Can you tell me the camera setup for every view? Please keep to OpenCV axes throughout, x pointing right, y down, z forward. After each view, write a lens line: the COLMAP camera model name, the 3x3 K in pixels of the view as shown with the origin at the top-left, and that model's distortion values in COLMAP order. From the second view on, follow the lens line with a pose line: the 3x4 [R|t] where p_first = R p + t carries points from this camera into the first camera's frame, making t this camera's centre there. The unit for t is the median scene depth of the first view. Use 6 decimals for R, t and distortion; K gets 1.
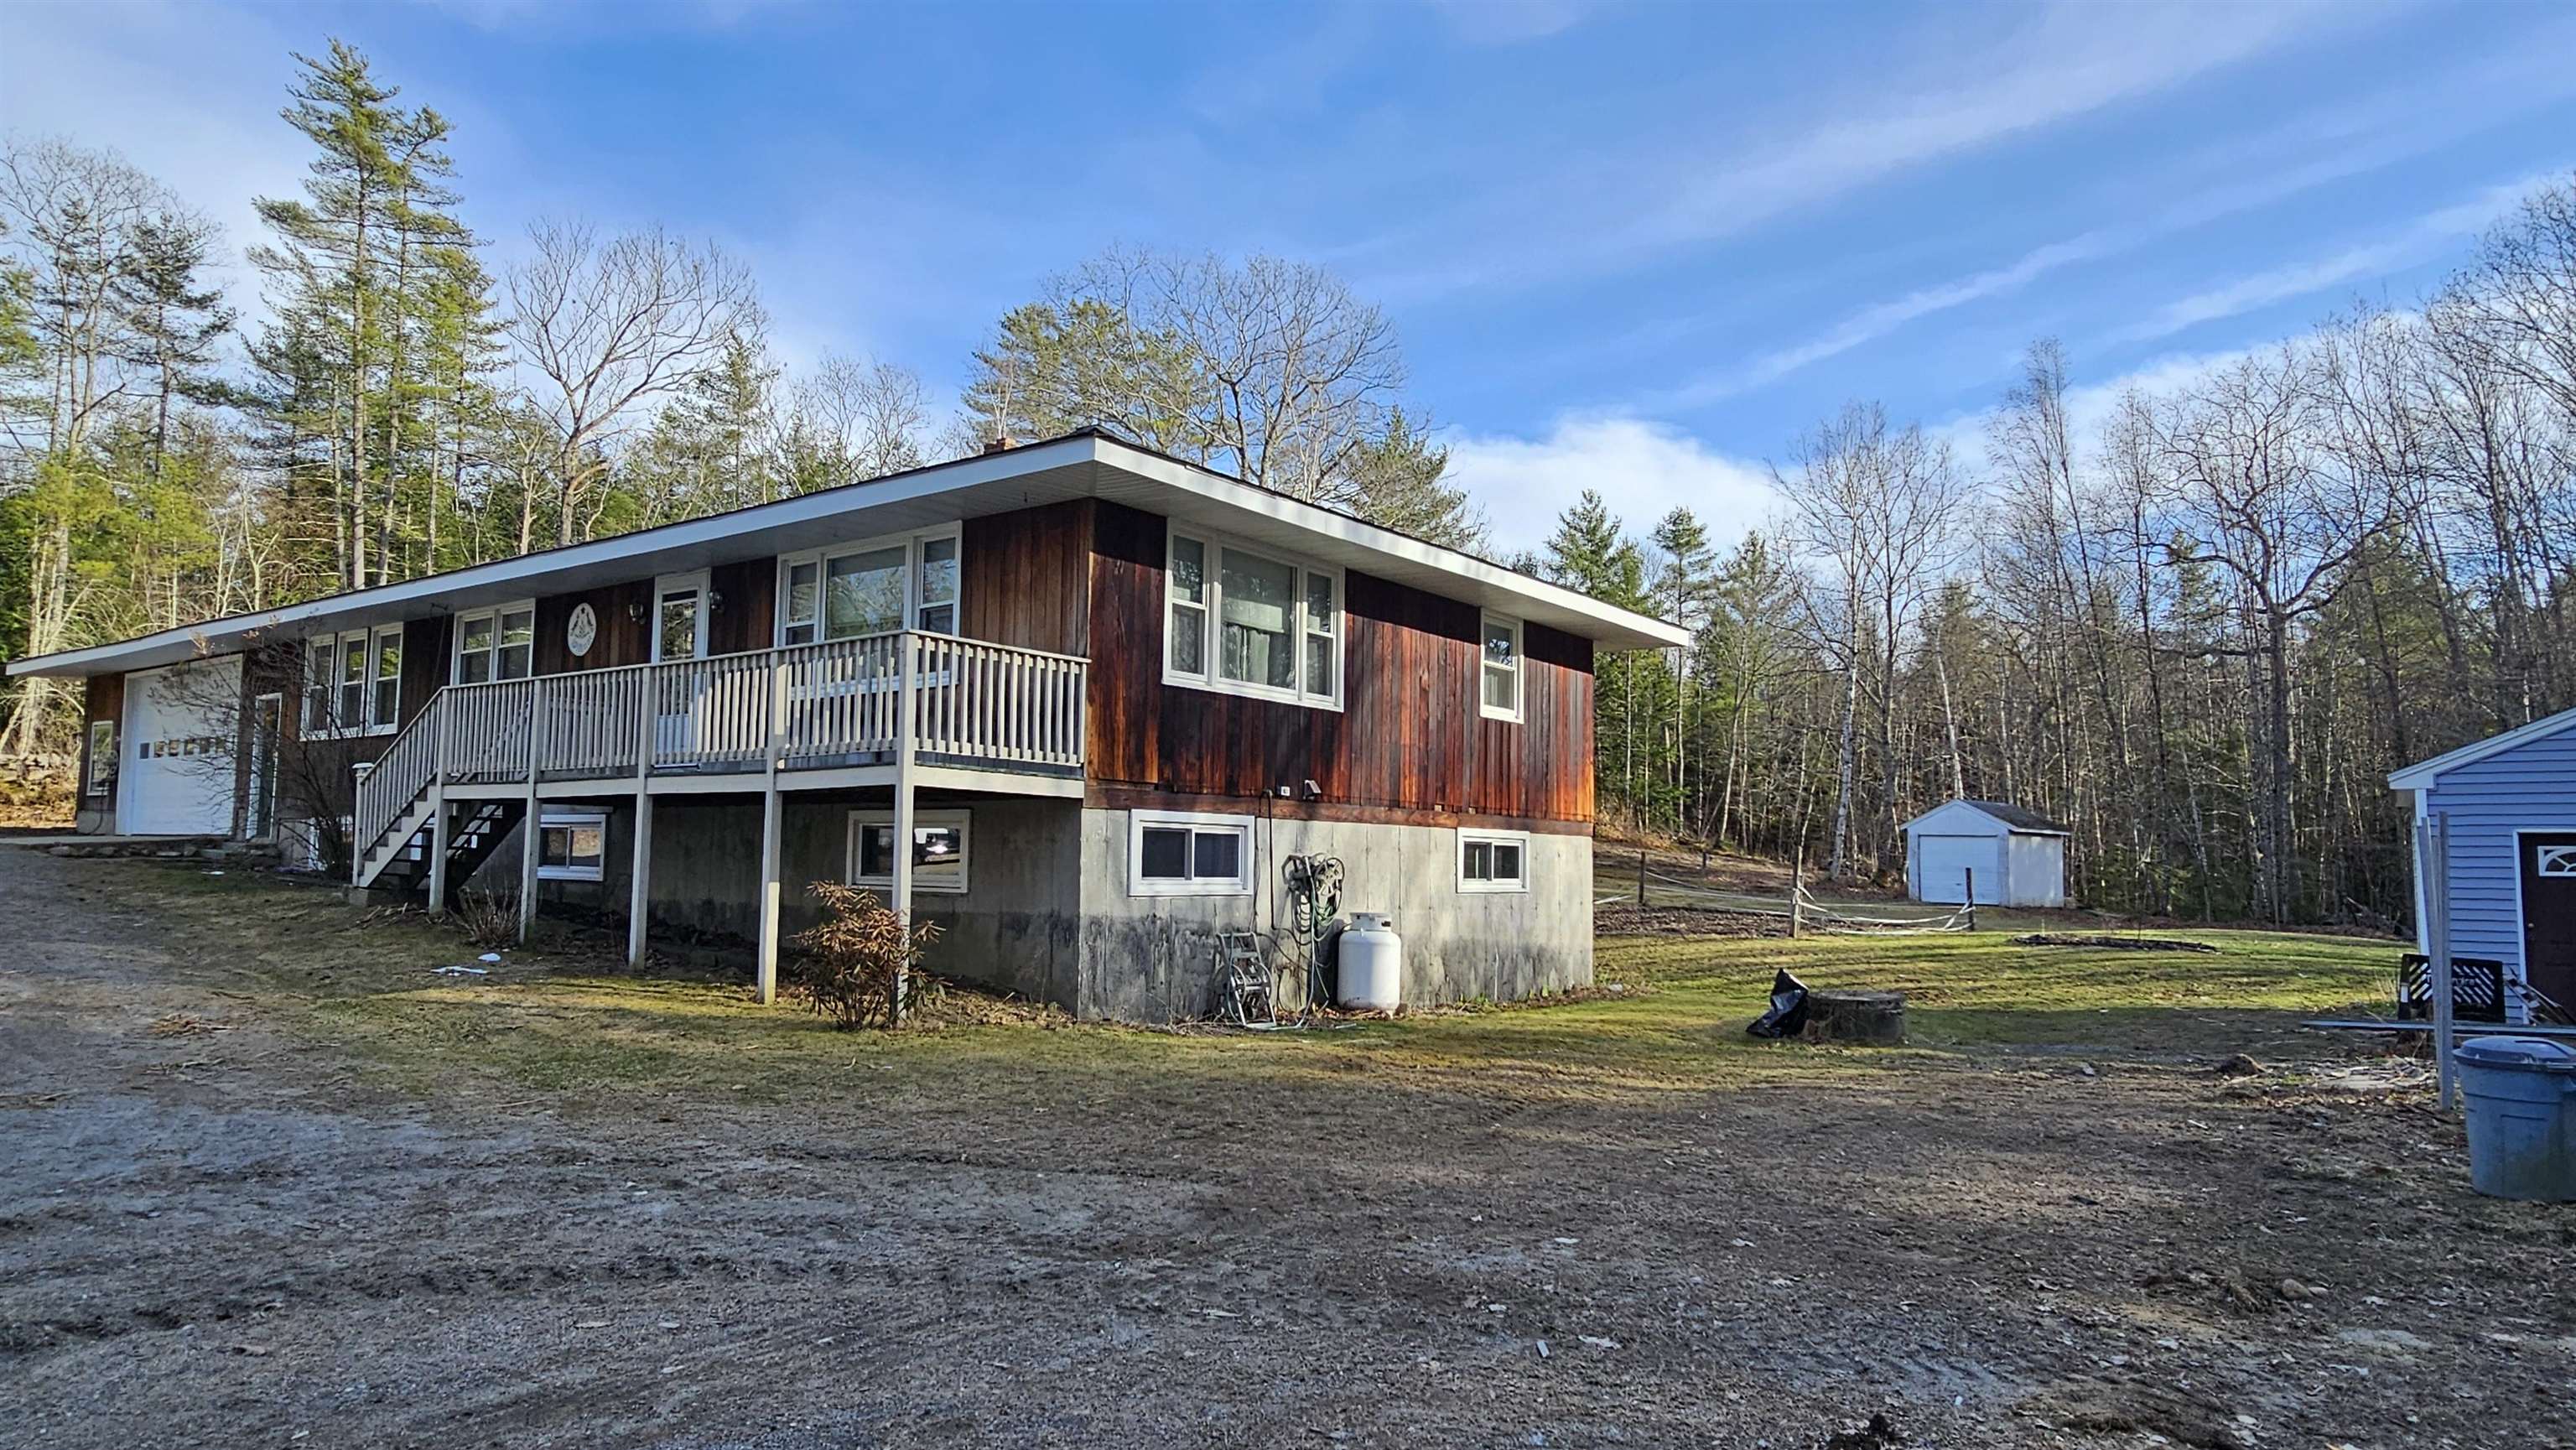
lens RADIAL K [[1318.6, 0, 1290.0], [0, 1318.6, 715.6], [0, 0, 1]] dist [0.002638, 0.000279]
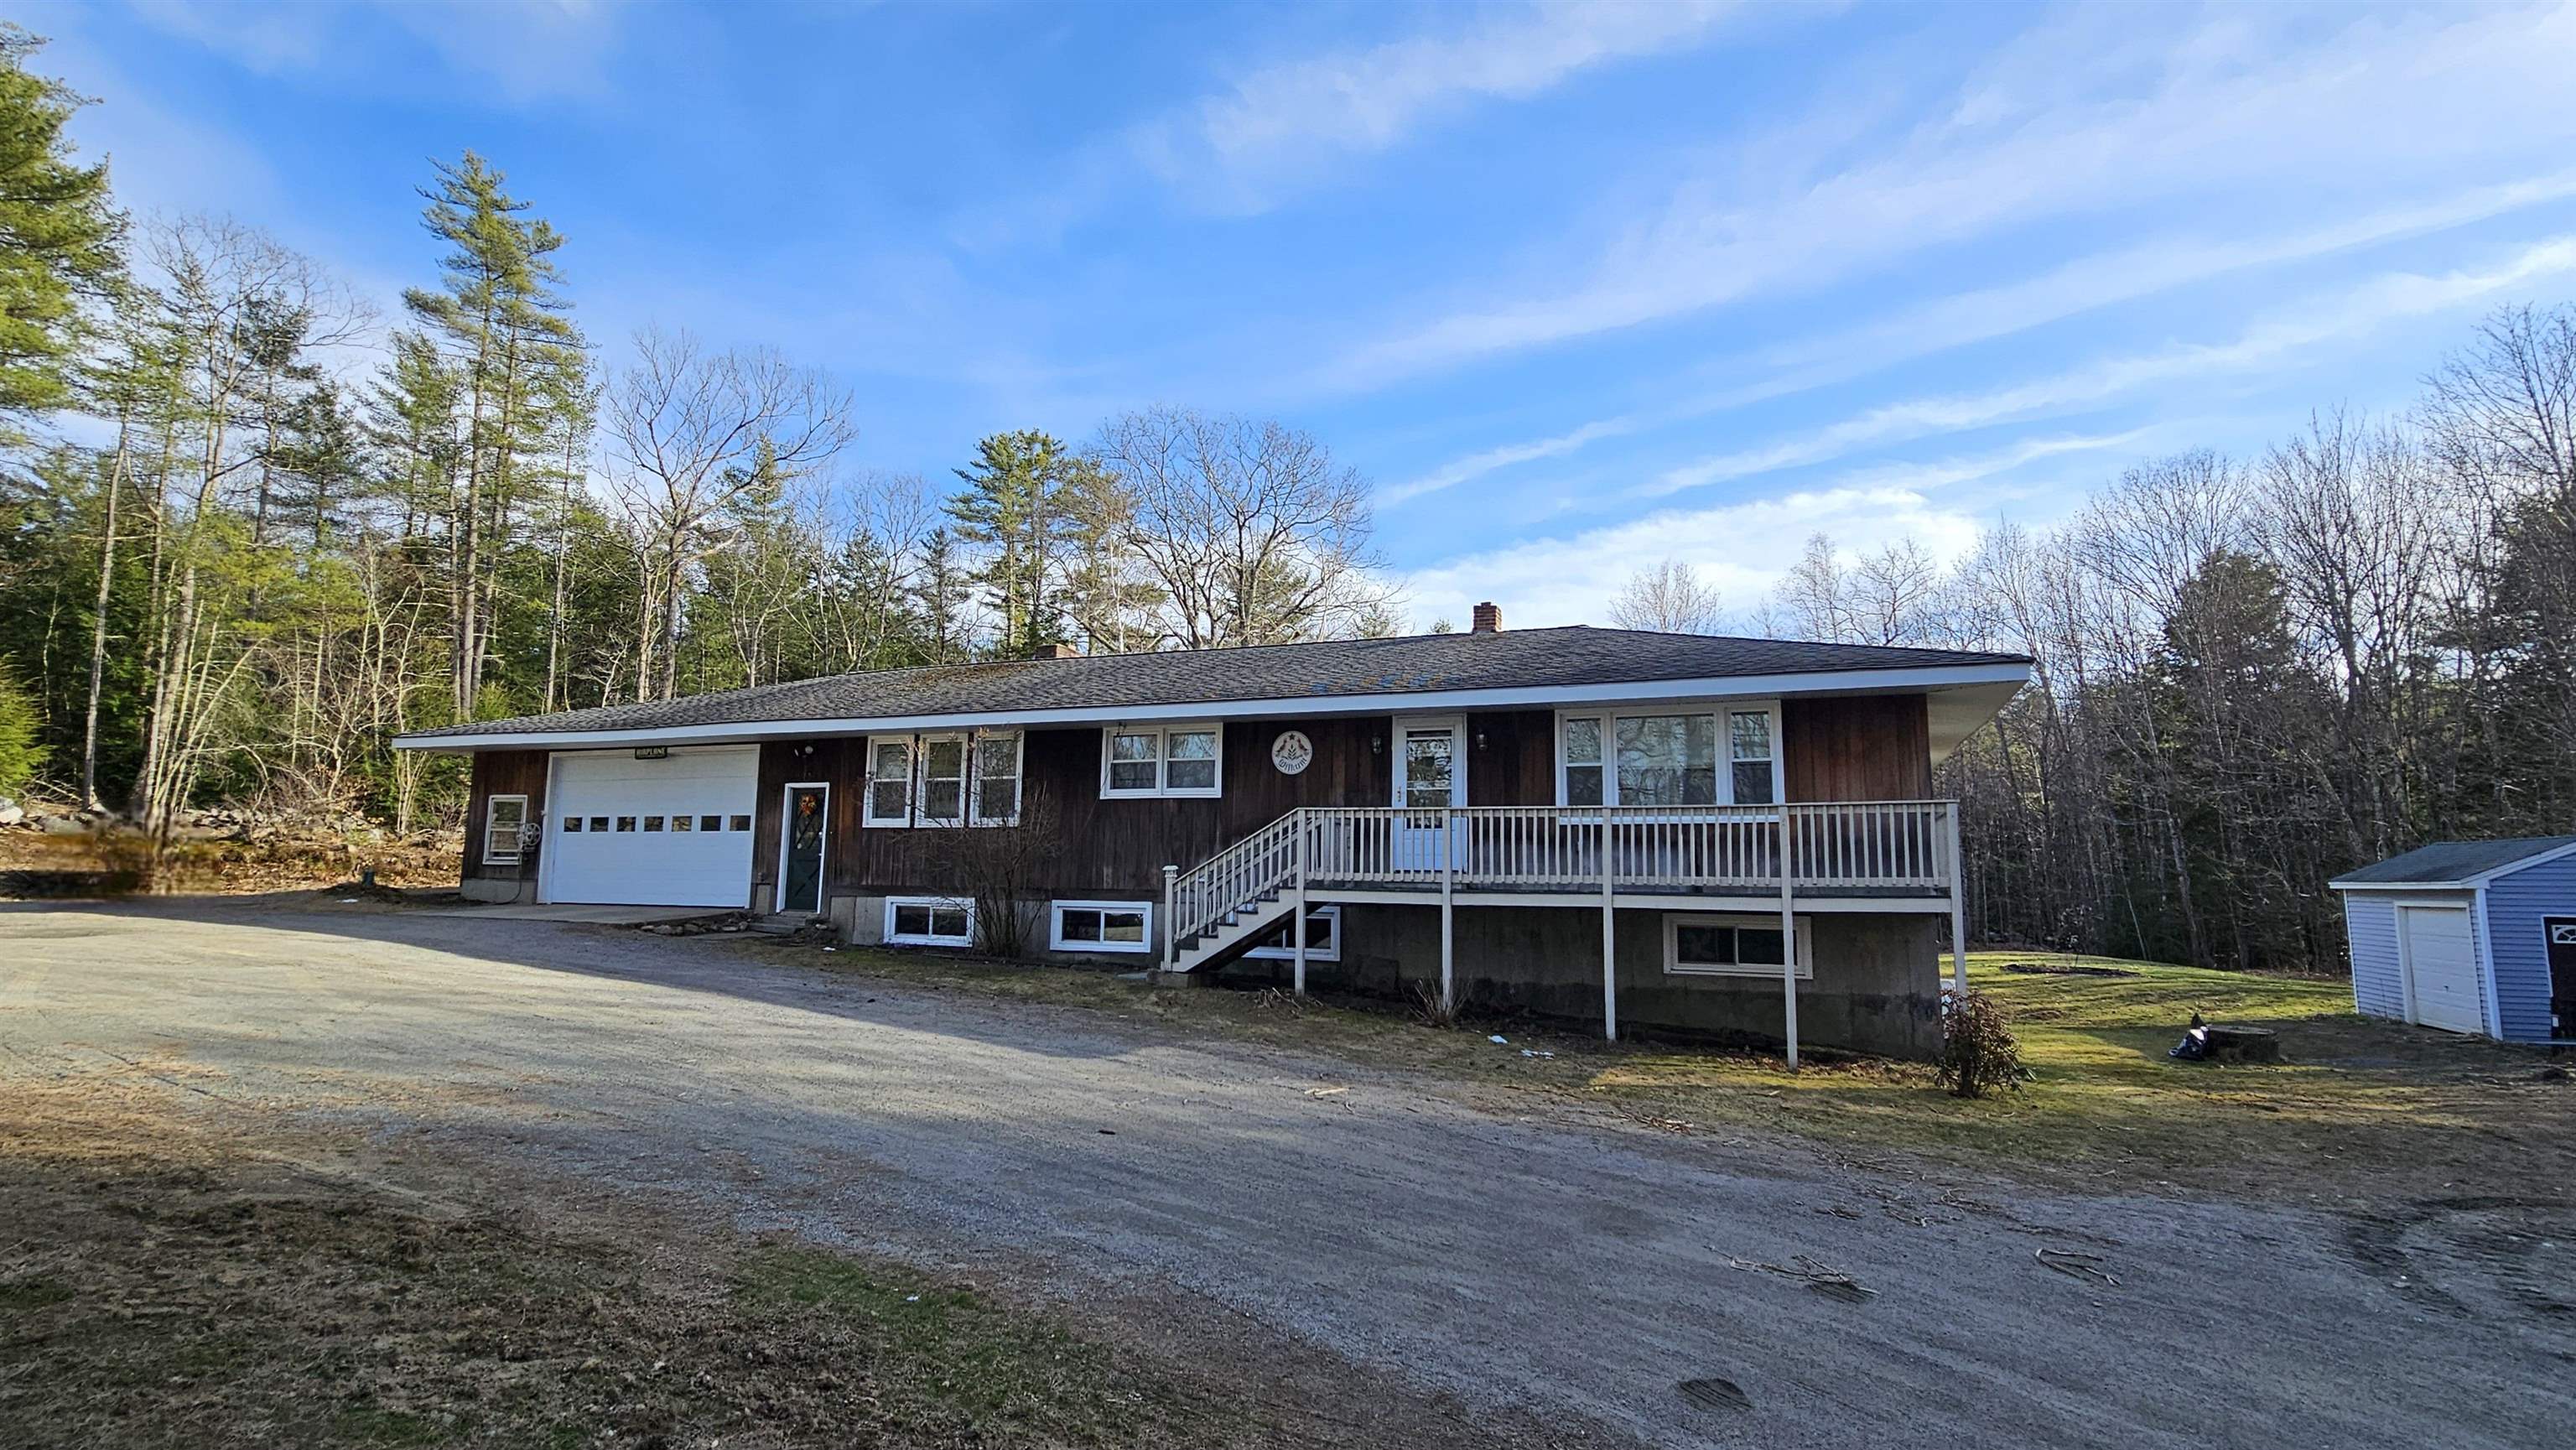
lens RADIAL K [[1049.2, 0, 1298.3], [0, 1049.2, 723.9], [0, 0, 1]] dist [0.002657, 0.000154]
pose [[0.974930, 0.032116, 0.220182, -0.473521], [-0.023246, 0.998815, -0.042758, -0.031971], [-0.221294, 0.036567, 0.974521, 0.029511]]
